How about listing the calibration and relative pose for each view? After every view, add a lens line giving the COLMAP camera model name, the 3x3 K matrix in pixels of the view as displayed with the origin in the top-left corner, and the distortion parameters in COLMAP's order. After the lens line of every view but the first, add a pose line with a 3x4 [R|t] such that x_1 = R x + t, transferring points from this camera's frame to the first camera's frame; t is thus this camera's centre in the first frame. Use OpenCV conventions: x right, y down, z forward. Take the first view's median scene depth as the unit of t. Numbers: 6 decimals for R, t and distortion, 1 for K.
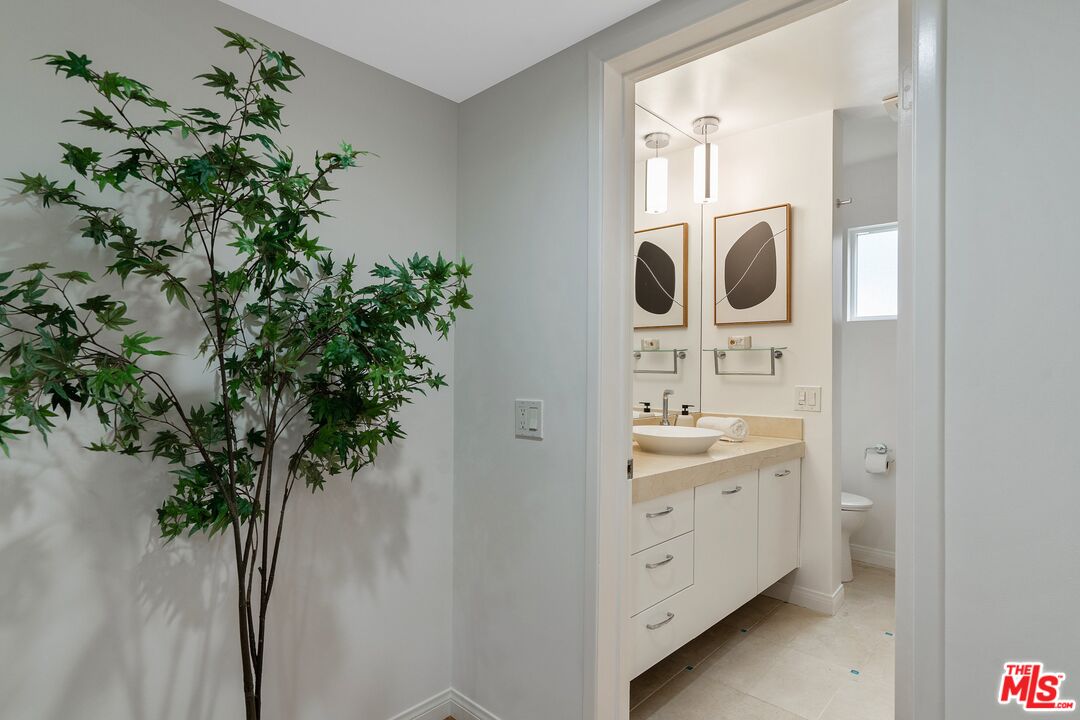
lens RADIAL K [[568.3, 0, 539.7], [0, 568.3, 357.5], [0, 0, 1]] dist [-0.000733, -0.000401]
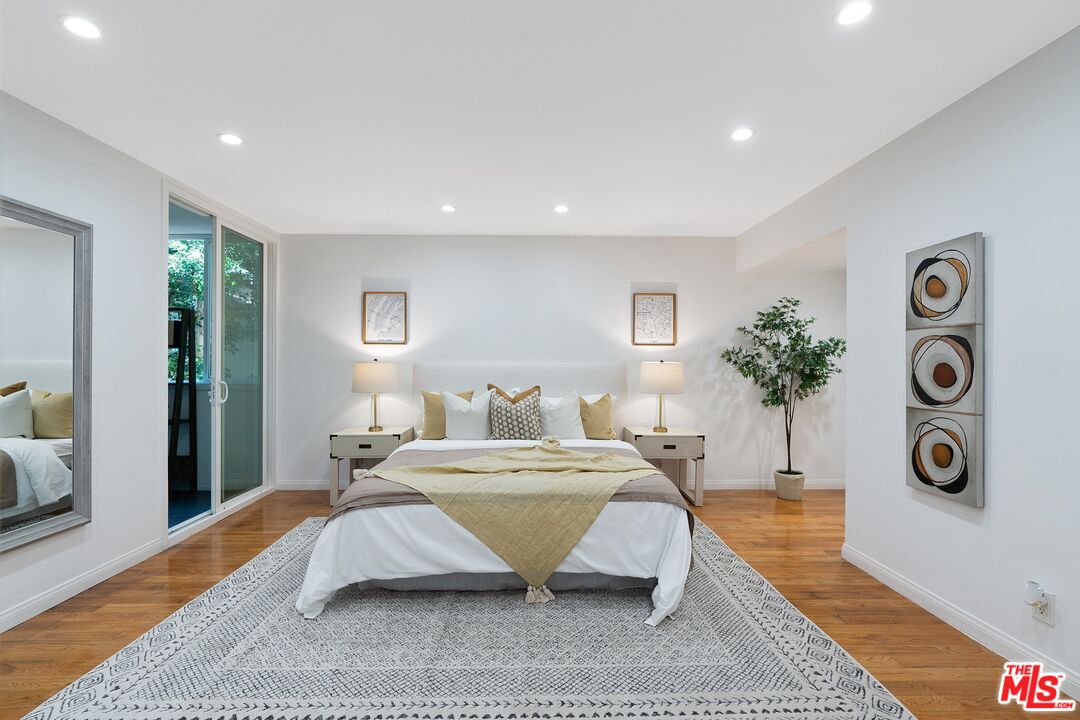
lens RADIAL K [[490.6, 0, 537.6], [0, 490.6, 360.3], [0, 0, 1]] dist [0.000991, 0.000039]
pose [[0.707115, -0.011554, -0.707004, 0.724906], [0.008882, 0.999933, -0.007458, -0.018237], [0.707043, -0.001006, 0.707170, -2.750323]]
